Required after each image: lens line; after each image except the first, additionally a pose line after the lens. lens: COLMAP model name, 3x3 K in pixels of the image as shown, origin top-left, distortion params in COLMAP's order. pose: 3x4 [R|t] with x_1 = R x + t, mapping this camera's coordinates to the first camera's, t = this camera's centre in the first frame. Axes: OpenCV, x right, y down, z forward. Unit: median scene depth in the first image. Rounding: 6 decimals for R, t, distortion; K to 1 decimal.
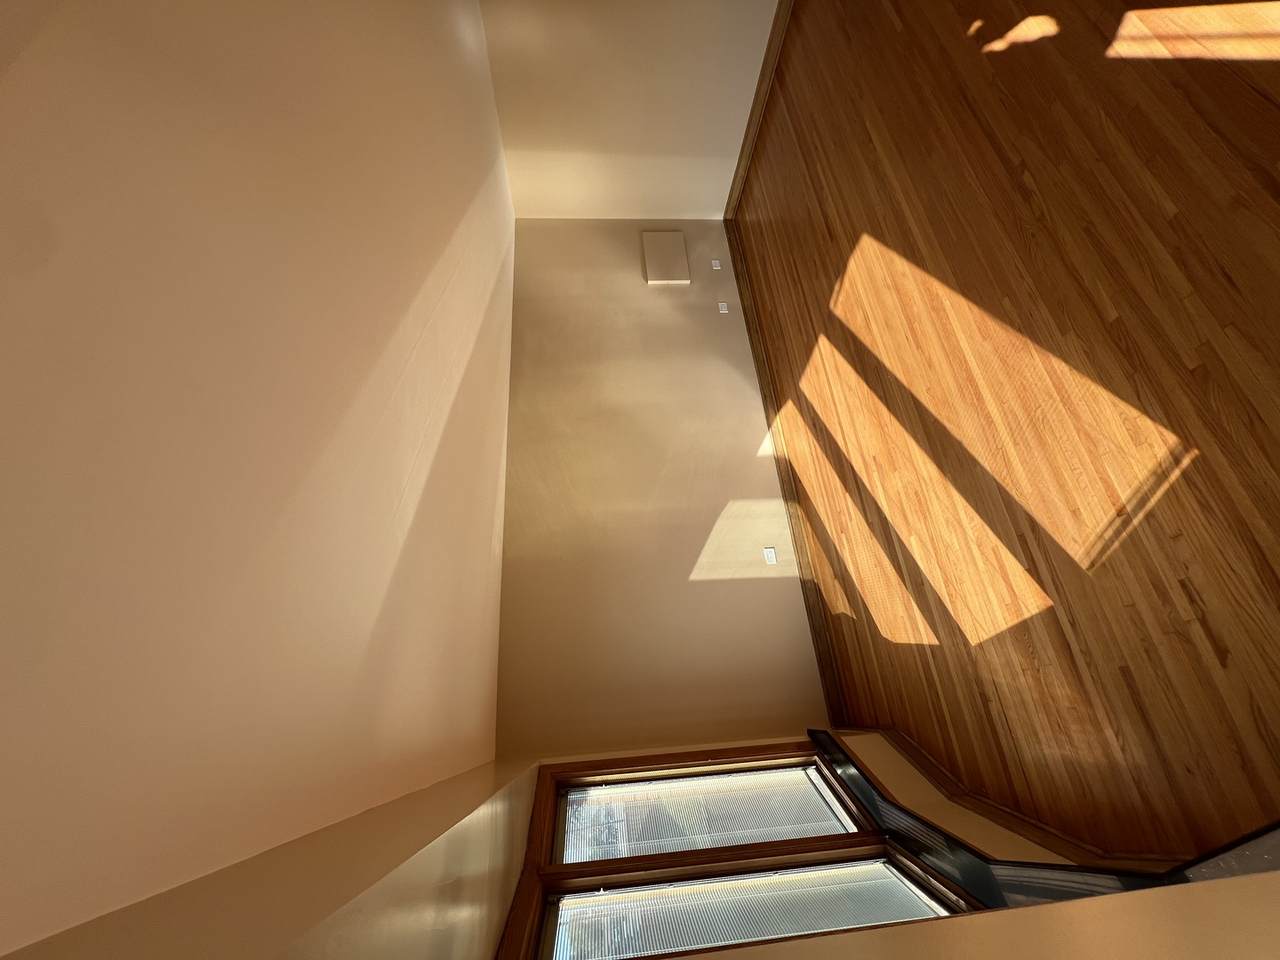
lens RADIAL K [[510.3, 0, 640.0], [0, 510.3, 480.0], [0, 0, 1]] dist [0.005570, 0.000213]
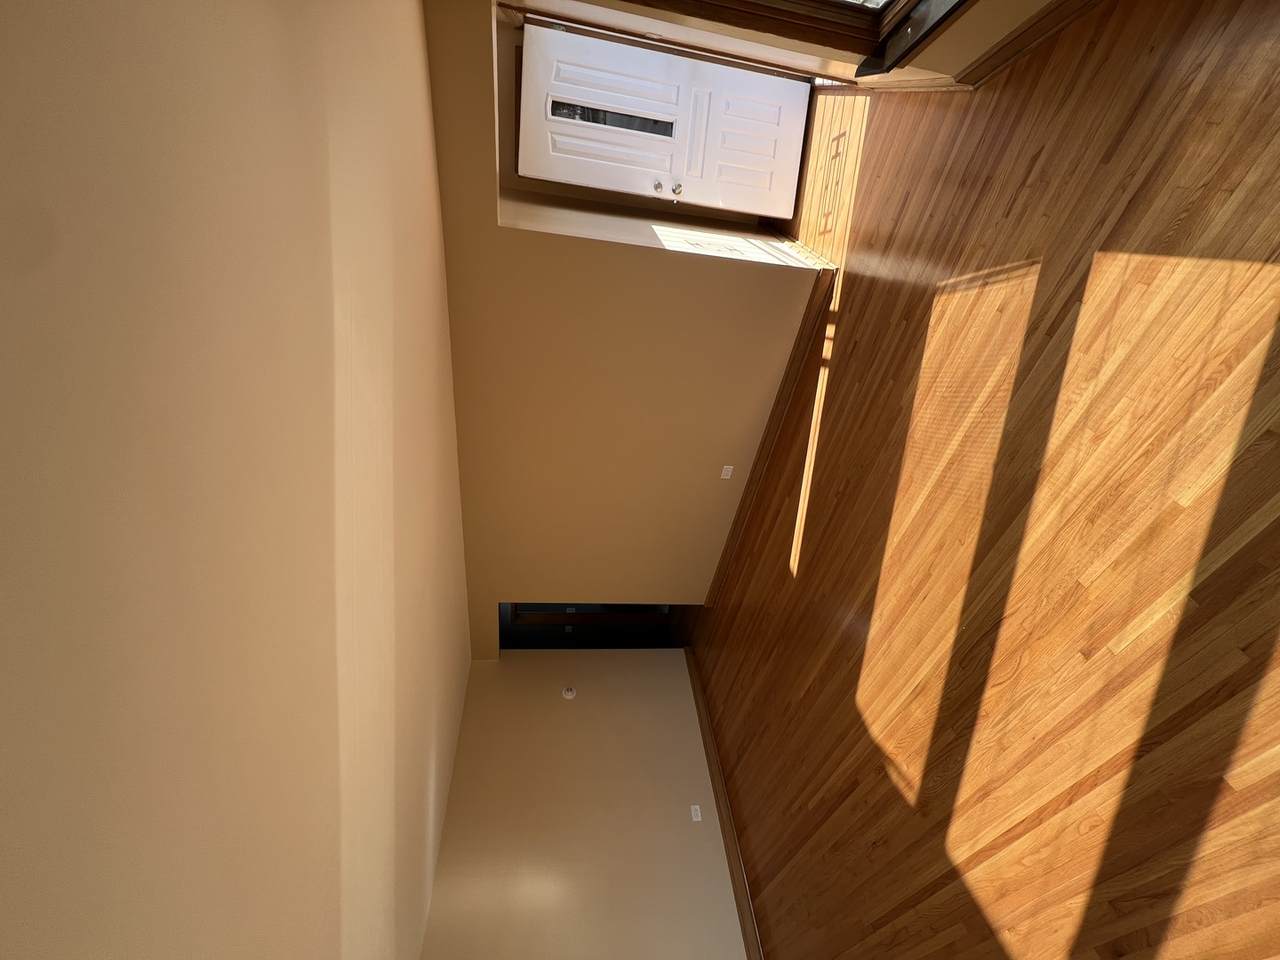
lens RADIAL K [[510.3, 0, 640.0], [0, 510.3, 480.0], [0, 0, 1]] dist [0.005570, 0.000213]
pose [[0.979968, -0.047707, 0.193358, -0.136444], [0.149453, -0.465545, -0.872314, 0.627177], [0.131632, 0.883738, -0.449089, 1.442927]]
